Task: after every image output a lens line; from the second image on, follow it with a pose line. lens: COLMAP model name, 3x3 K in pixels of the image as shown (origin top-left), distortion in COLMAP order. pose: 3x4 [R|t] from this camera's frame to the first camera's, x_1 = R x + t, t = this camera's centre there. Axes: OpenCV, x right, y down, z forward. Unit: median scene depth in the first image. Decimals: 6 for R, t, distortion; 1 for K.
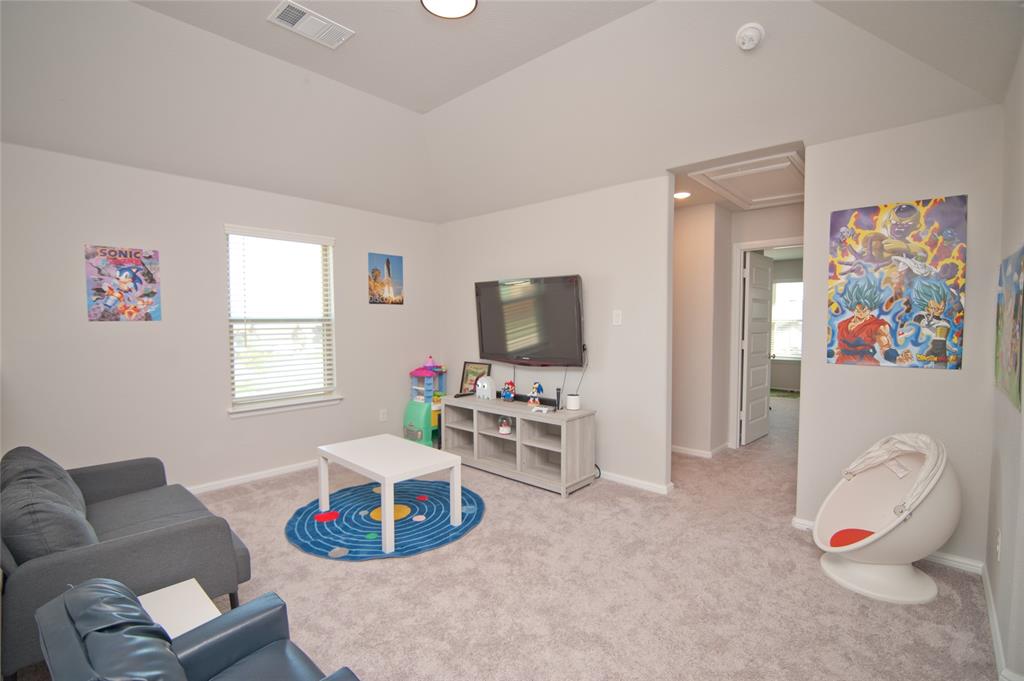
lens RADIAL K [[465.1, 0, 514.2], [0, 465.1, 342.1], [0, 0, 1]] dist [-0.014600, -0.000155]
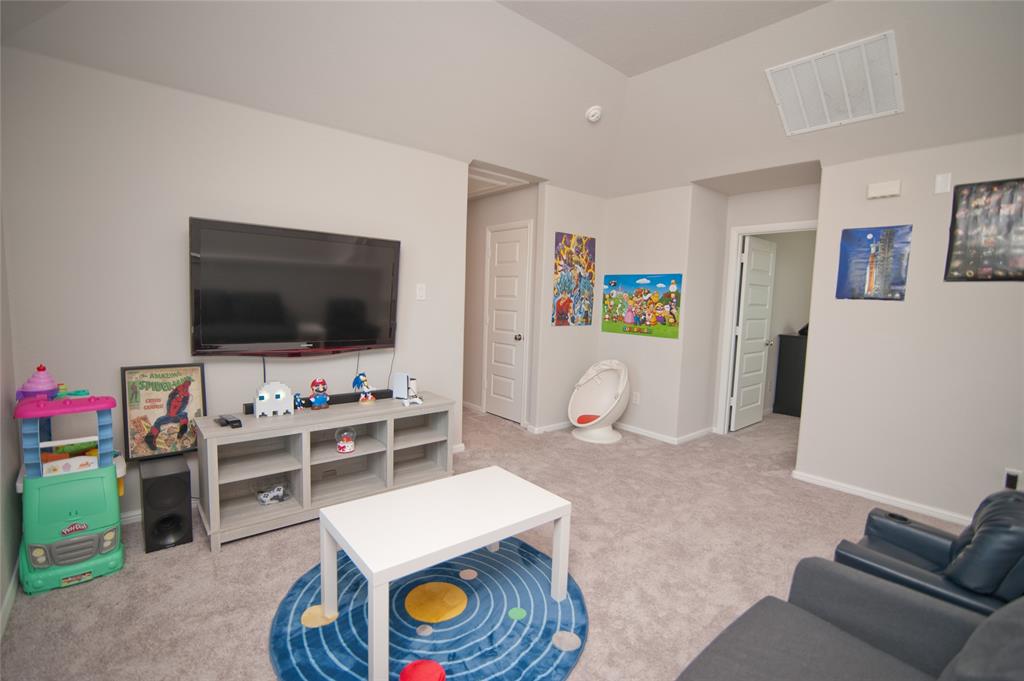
lens RADIAL K [[465.1, 0, 514.1], [0, 465.1, 341.3], [0, 0, 1]] dist [-0.014600, -0.000155]
pose [[0.133402, -0.084804, 0.987427, -1.006168], [0.013083, 0.996396, 0.083807, -0.040835], [-0.990976, 0.001739, 0.134031, 0.965685]]
